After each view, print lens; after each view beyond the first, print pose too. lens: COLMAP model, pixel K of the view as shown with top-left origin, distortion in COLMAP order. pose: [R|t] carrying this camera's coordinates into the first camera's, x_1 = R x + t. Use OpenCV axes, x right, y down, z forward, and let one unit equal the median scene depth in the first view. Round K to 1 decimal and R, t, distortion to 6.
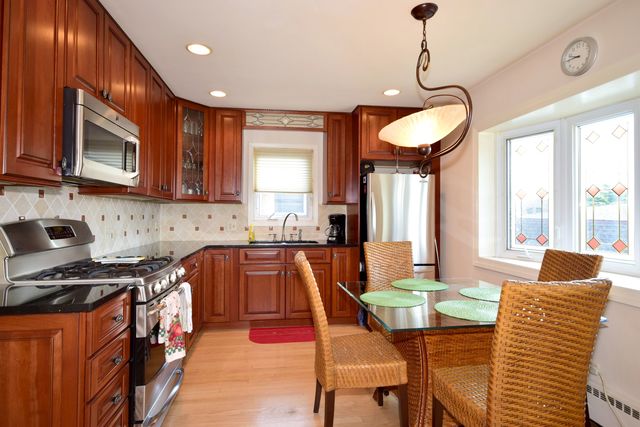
lens RADIAL K [[343.6, 0, 319.6], [0, 343.6, 213.4], [0, 0, 1]] dist [-0.024333, -0.000136]
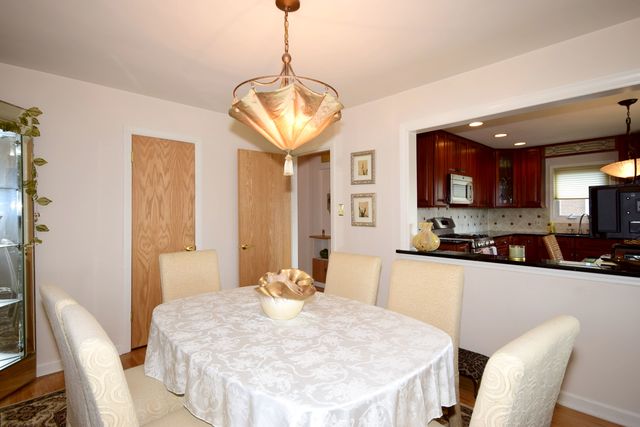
lens RADIAL K [[315.7, 0, 319.5], [0, 315.7, 214.2], [0, 0, 1]] dist [0.003433, -0.000149]
pose [[0.570611, -0.004782, -0.821206, 0.389241], [0.010434, 0.999945, 0.001428, -0.013795], [0.821154, -0.009383, 0.570630, -0.660442]]
